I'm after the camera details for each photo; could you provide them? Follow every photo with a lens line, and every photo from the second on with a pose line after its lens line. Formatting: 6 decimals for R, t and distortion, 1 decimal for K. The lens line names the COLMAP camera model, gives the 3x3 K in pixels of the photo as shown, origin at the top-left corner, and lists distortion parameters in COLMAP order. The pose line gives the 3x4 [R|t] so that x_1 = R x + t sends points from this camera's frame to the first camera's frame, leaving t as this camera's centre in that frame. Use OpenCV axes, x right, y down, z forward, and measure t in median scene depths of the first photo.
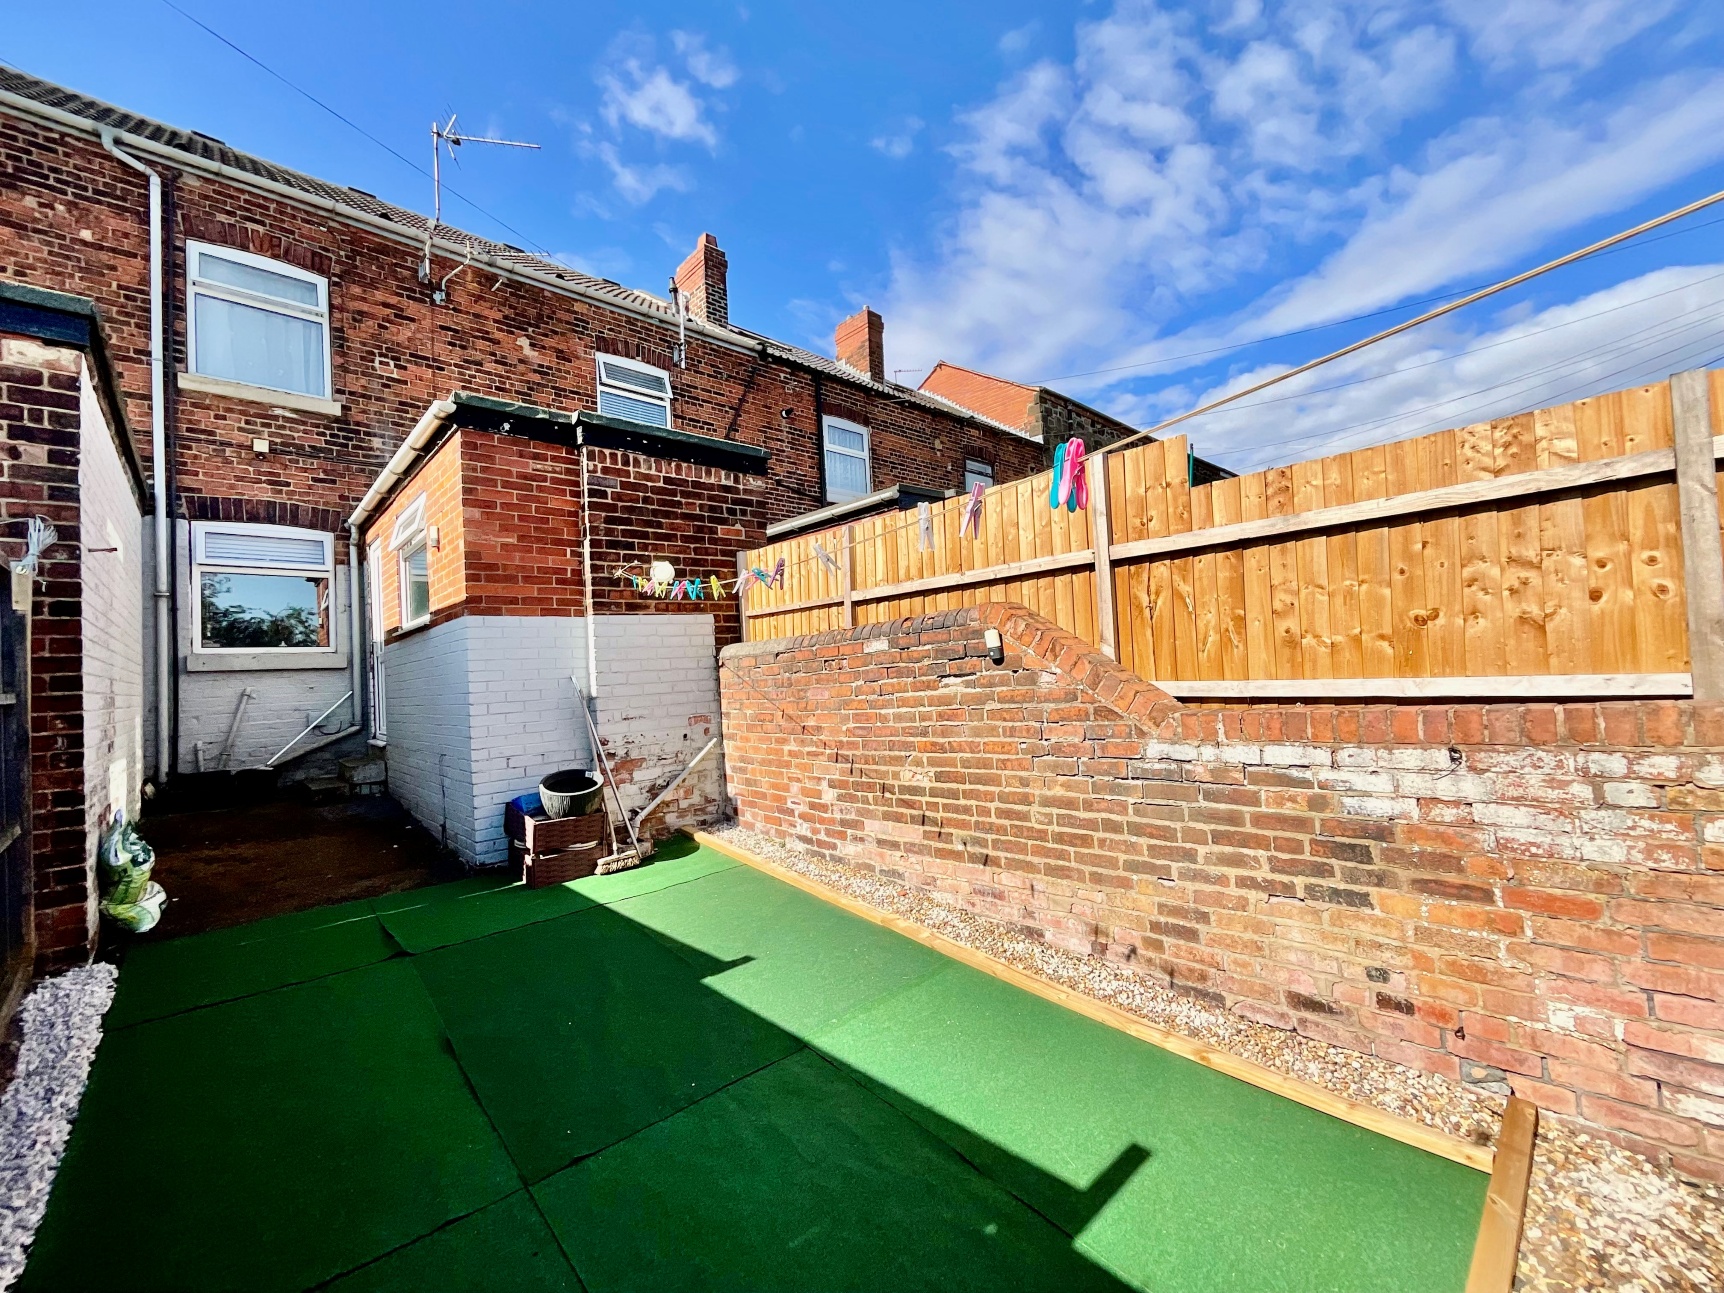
lens RADIAL K [[706.5, 0, 880.2], [0, 706.5, 644.3], [0, 0, 1]] dist [-0.002486, 0.000674]
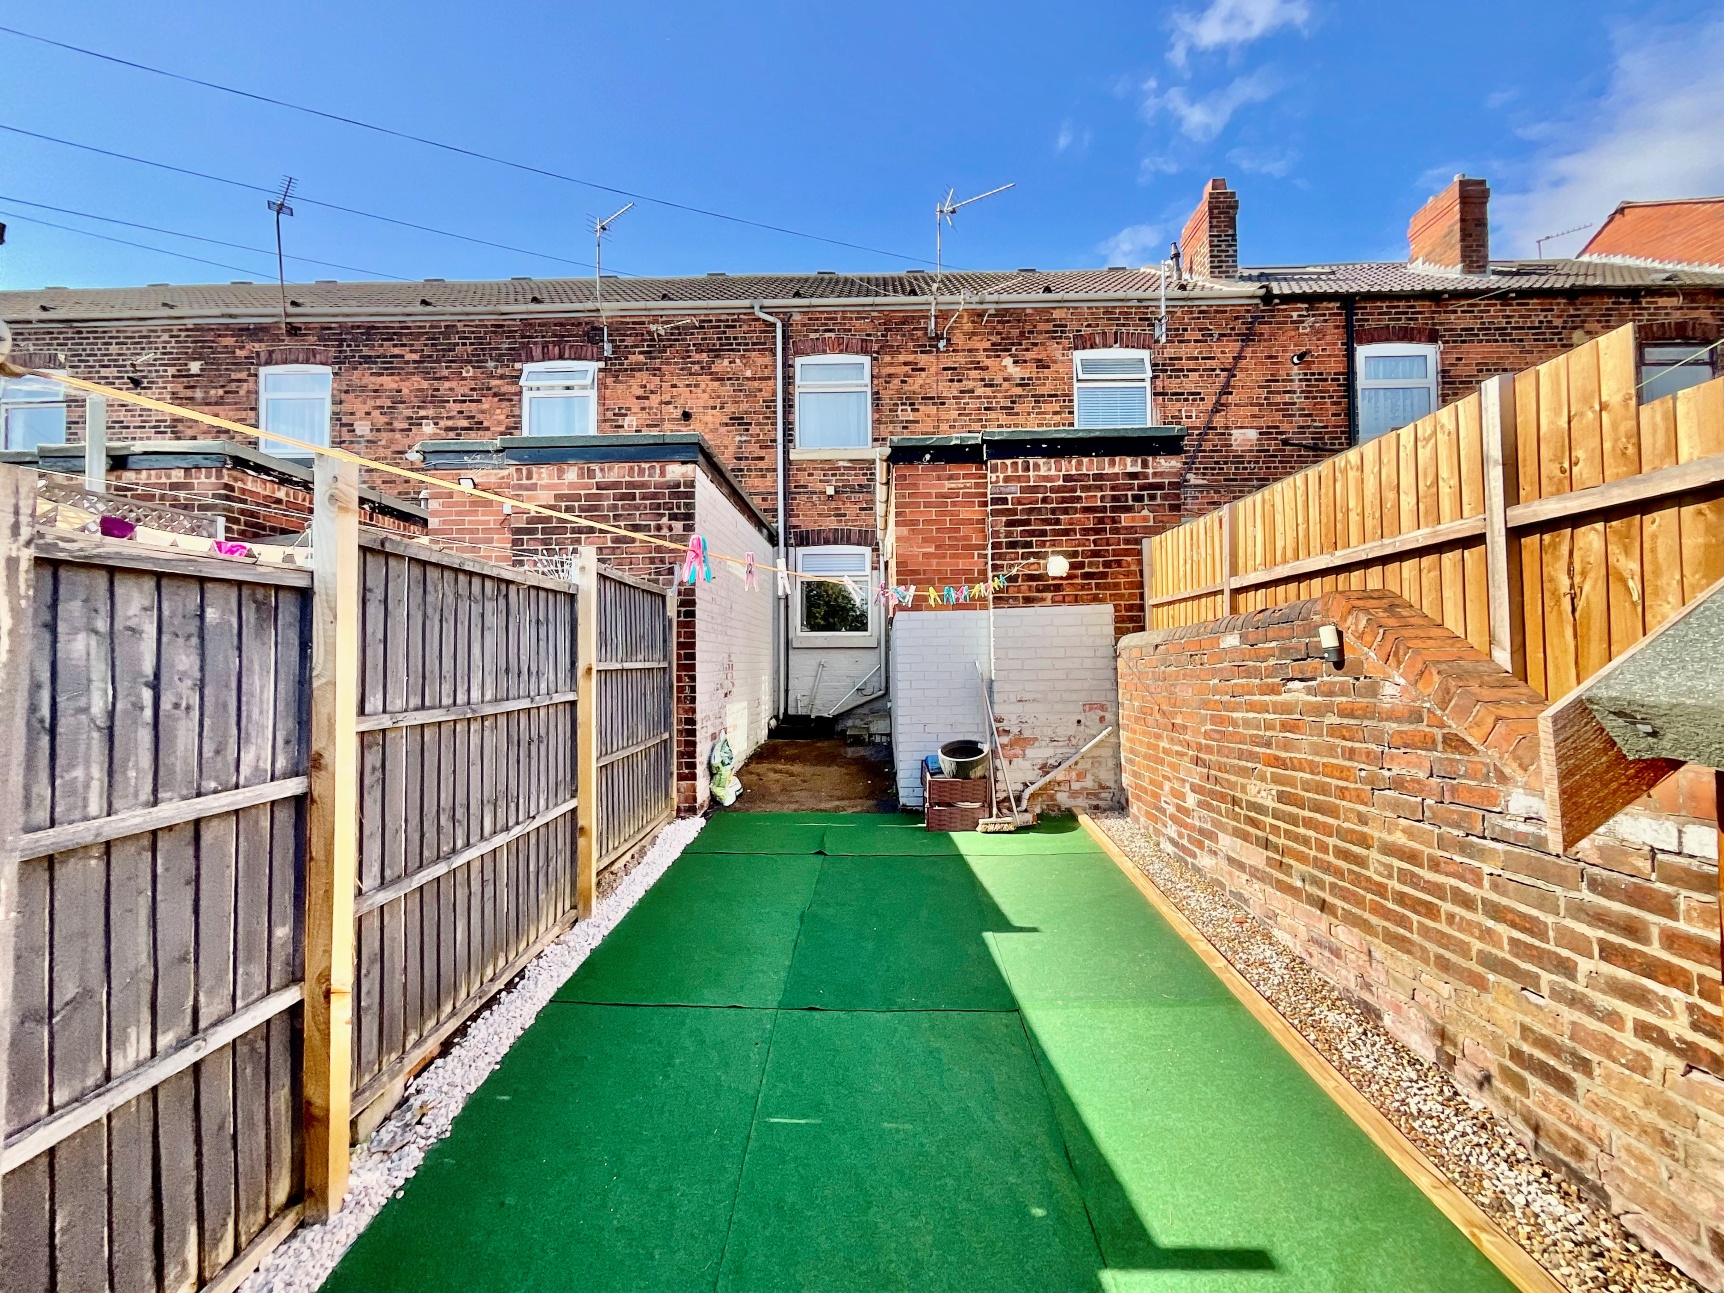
lens RADIAL K [[712.2, 0, 863.0], [0, 712.2, 646.6], [0, 0, 1]] dist [-0.000064, 0.000464]
pose [[0.707074, 0.022760, -0.706773, 0.316317], [0.000290, 0.999472, 0.032476, -0.020760], [0.707140, -0.023167, 0.706694, 0.038853]]
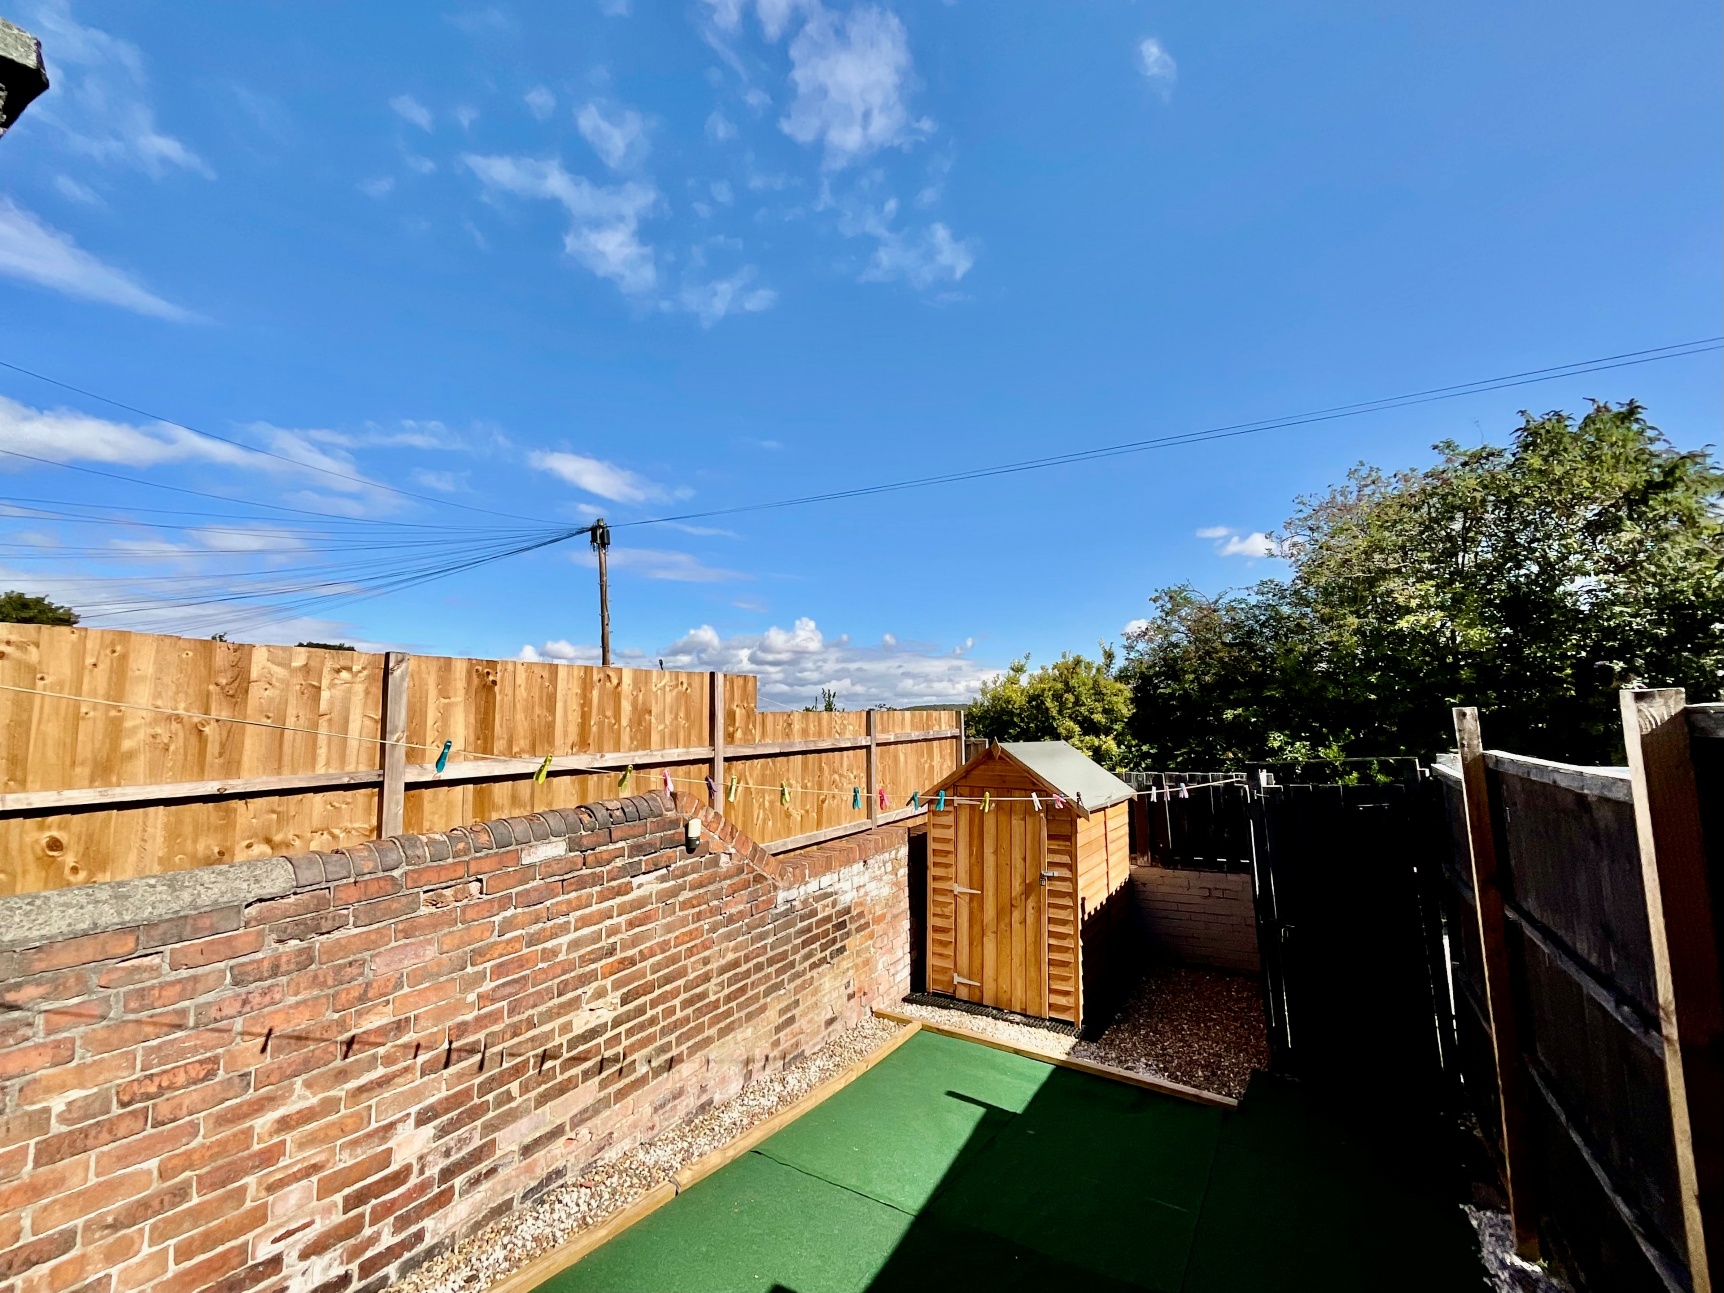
lens RADIAL K [[742.0, 0, 862.2], [0, 742.0, 652.9], [0, 0, 1]] dist [0.000408, 0.005876]
pose [[-0.258683, 0.144551, 0.955086, -0.872553], [0.001424, 0.988796, -0.149267, -0.087839], [-0.965961, -0.037253, -0.255990, 0.928682]]
